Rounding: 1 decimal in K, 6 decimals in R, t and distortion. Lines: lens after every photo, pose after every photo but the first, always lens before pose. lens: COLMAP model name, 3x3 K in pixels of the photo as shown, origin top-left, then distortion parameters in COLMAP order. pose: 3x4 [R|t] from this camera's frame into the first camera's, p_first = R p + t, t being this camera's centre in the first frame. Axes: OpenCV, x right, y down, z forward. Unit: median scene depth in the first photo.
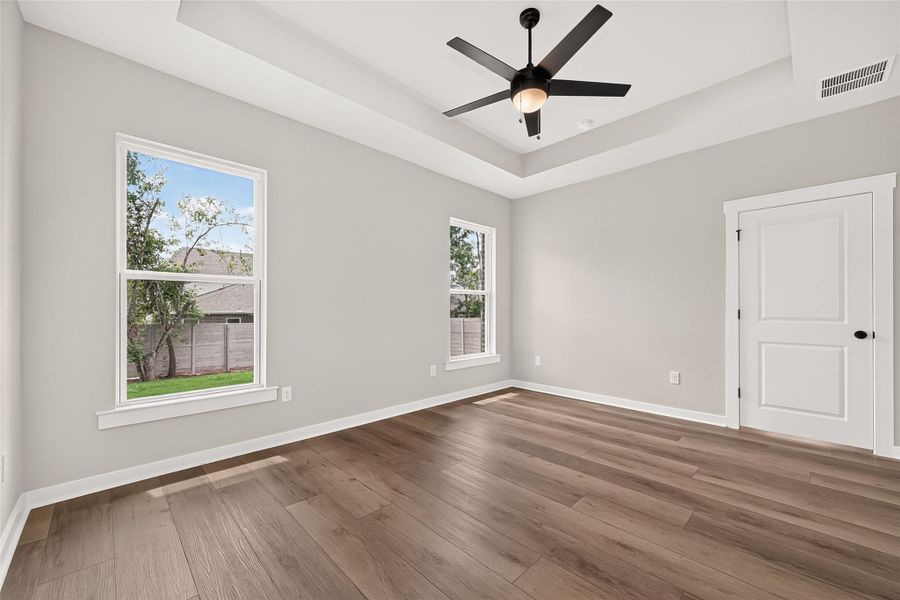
lens RADIAL K [[356.9, 0, 454.3], [0, 356.9, 305.1], [0, 0, 1]] dist [0.001855, -0.000155]
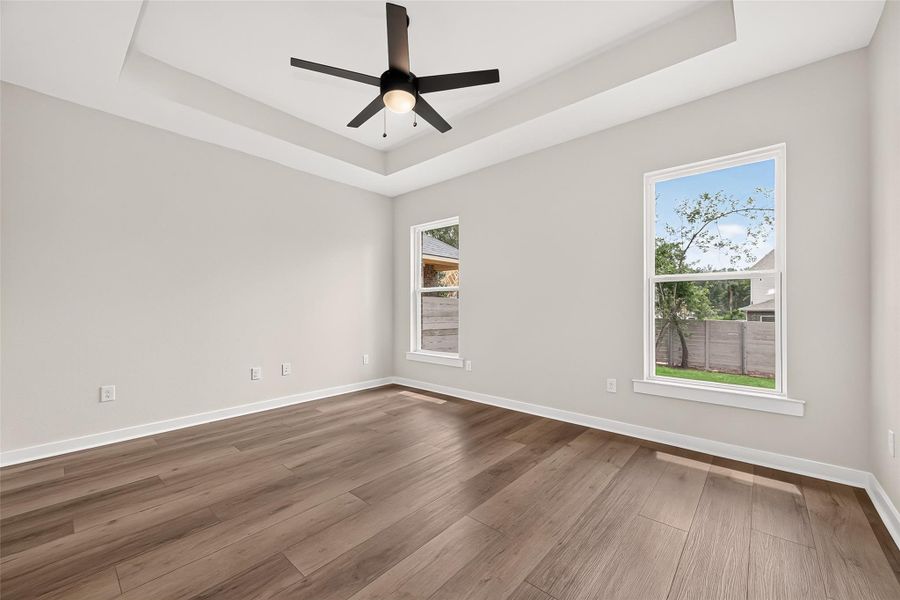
lens RADIAL K [[353.1, 0, 451.6], [0, 353.1, 305.6], [0, 0, 1]] dist [0.000973, -0.000141]
pose [[0.072062, -0.001436, -0.997399, 0.951374], [0.013064, 0.999915, -0.000495, 0.007219], [0.997315, -0.012995, 0.072075, 0.838176]]
